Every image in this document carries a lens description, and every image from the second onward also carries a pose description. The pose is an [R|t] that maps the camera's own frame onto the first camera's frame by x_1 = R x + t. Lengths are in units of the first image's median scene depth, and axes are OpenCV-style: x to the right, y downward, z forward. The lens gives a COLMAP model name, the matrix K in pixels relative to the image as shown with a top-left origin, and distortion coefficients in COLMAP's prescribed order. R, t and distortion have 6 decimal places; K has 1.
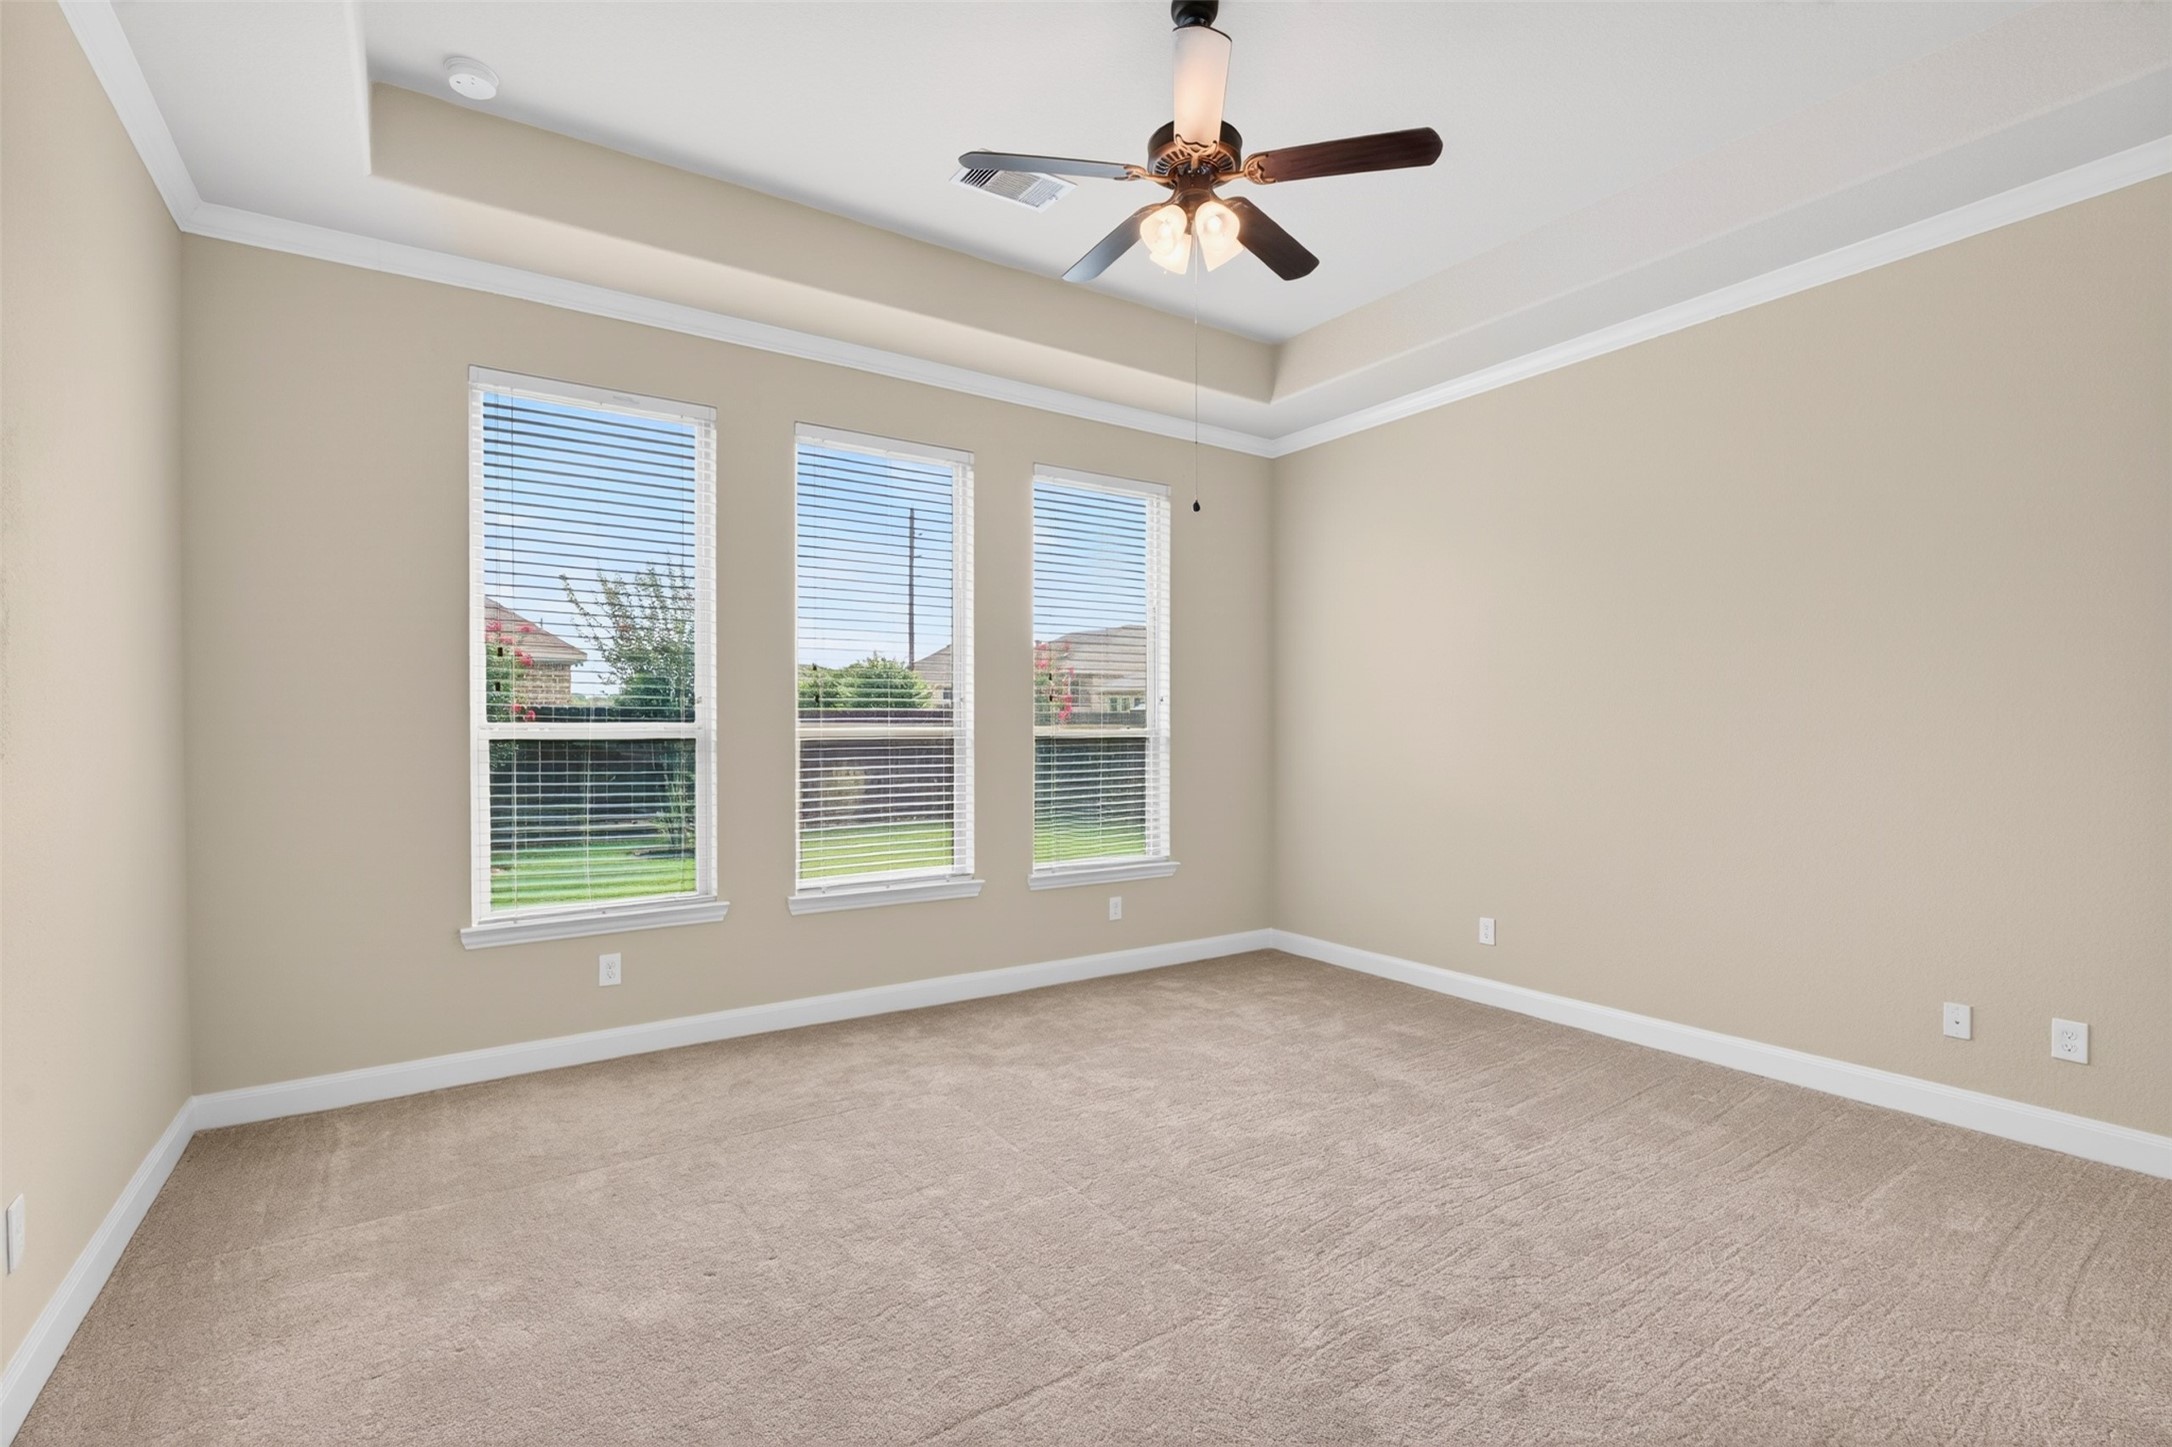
lens RADIAL K [[961.6, 0, 1085.5], [0, 961.6, 735.9], [0, 0, 1]] dist [-0.009511, 0.002141]
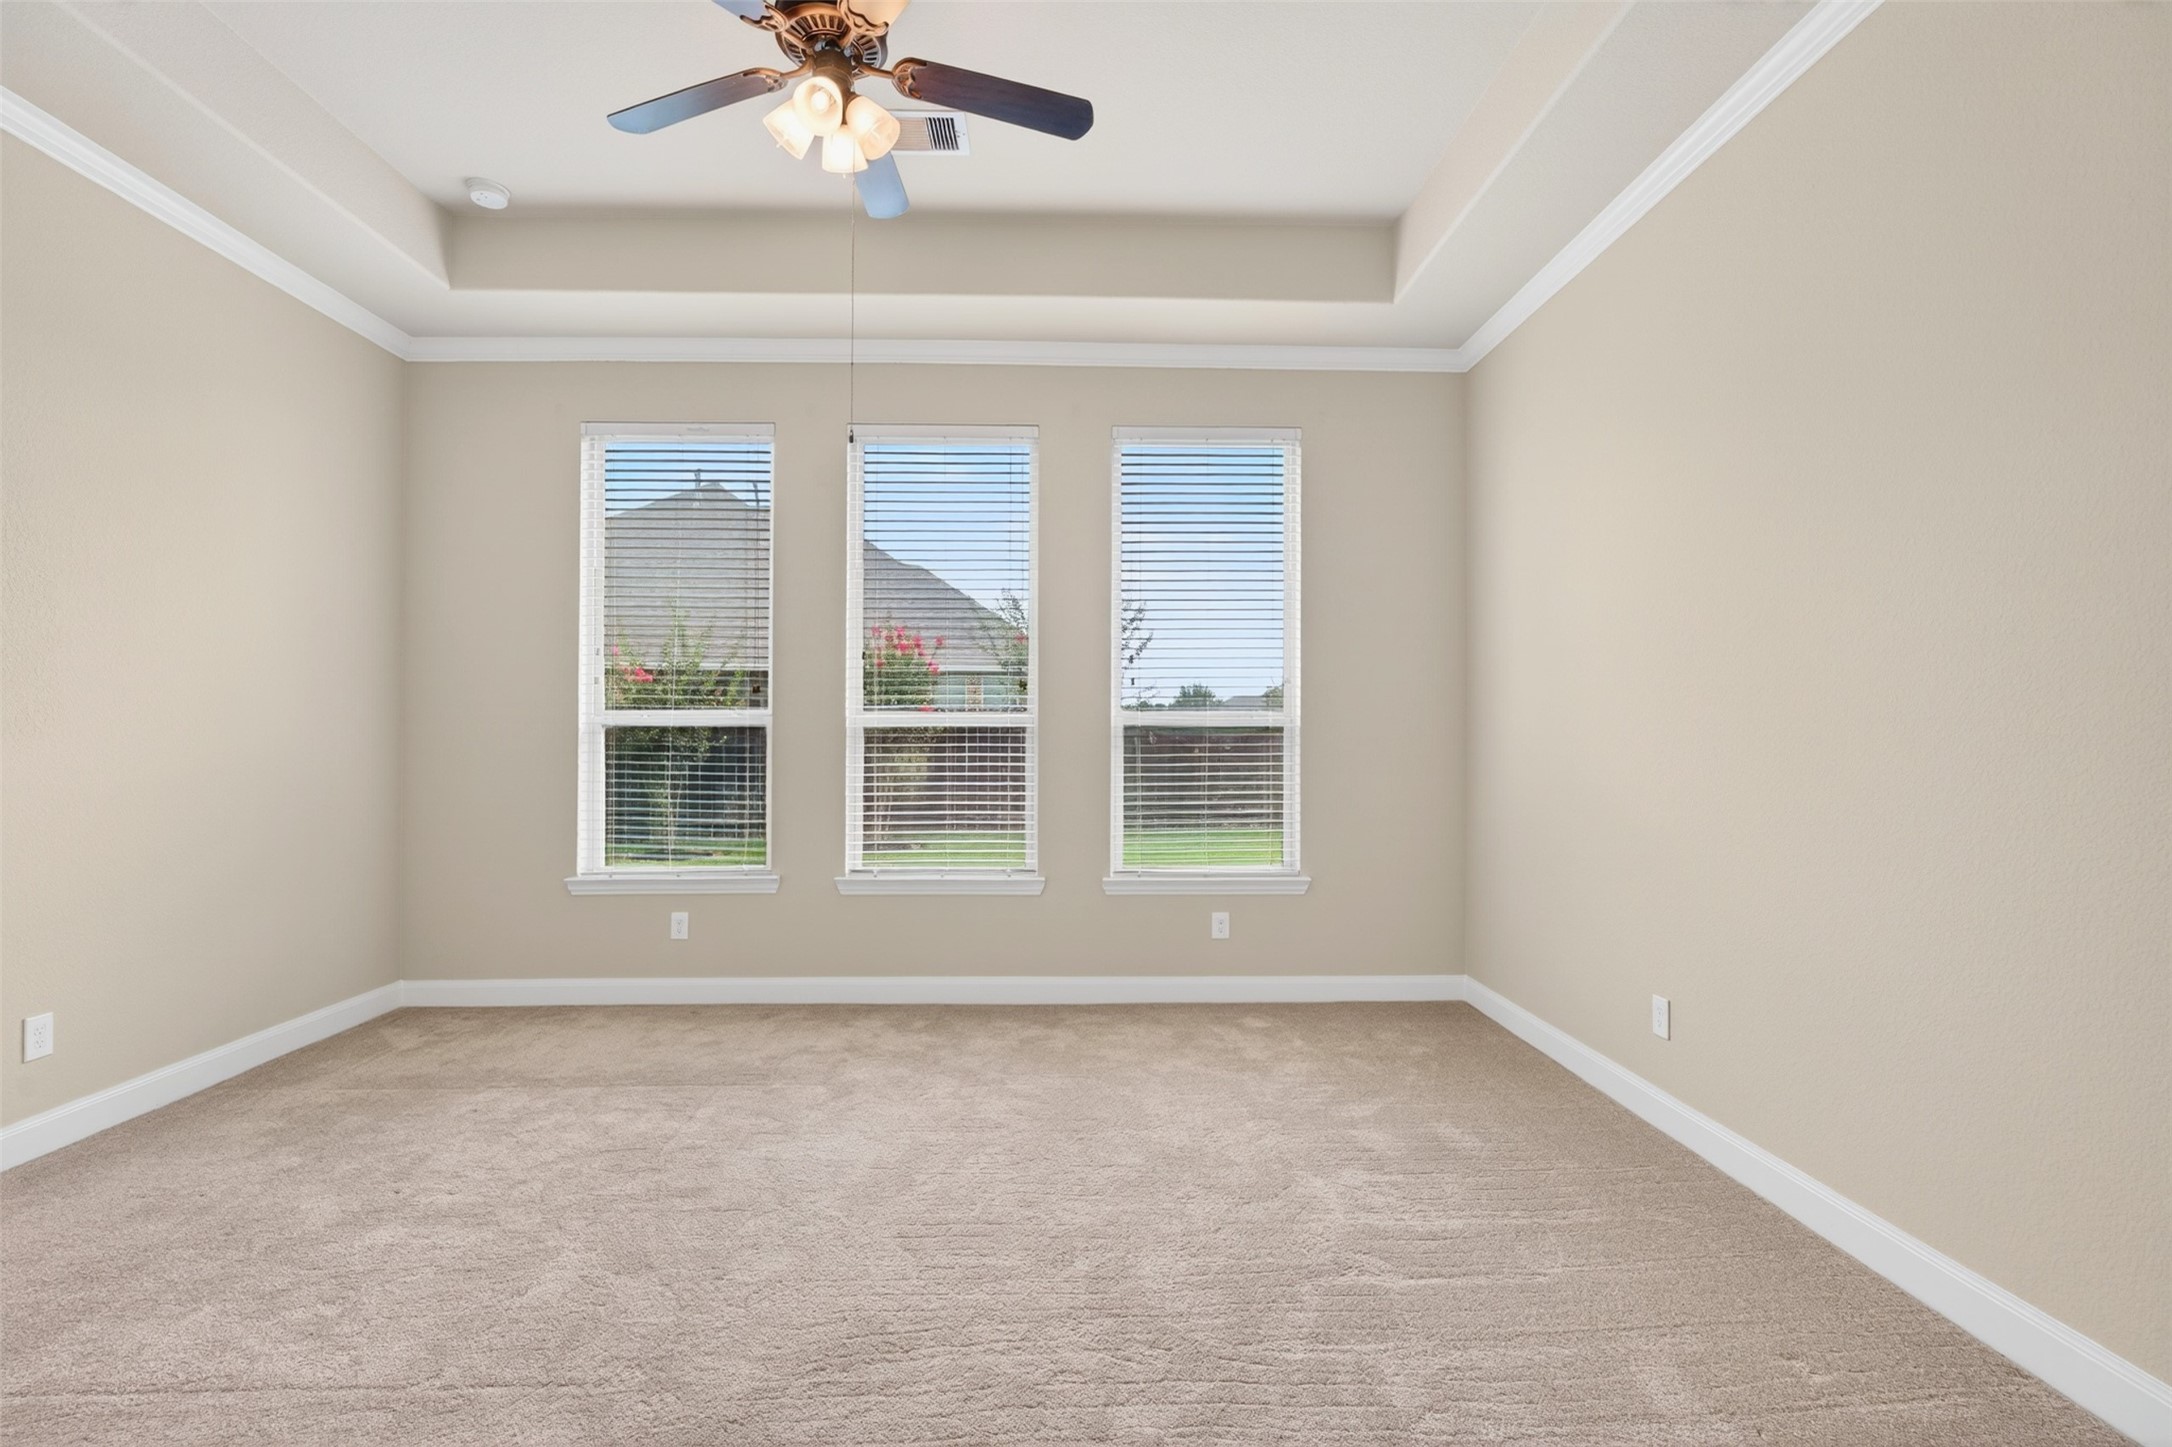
lens RADIAL K [[961.6, 0, 1085.8], [0, 961.6, 724.9], [0, 0, 1]] dist [-0.009511, 0.002141]
pose [[0.846190, -0.005202, -0.532855, 0.453700], [-0.002373, 0.999906, -0.013530, 0.015167], [0.532876, 0.012714, 0.846098, 0.244412]]
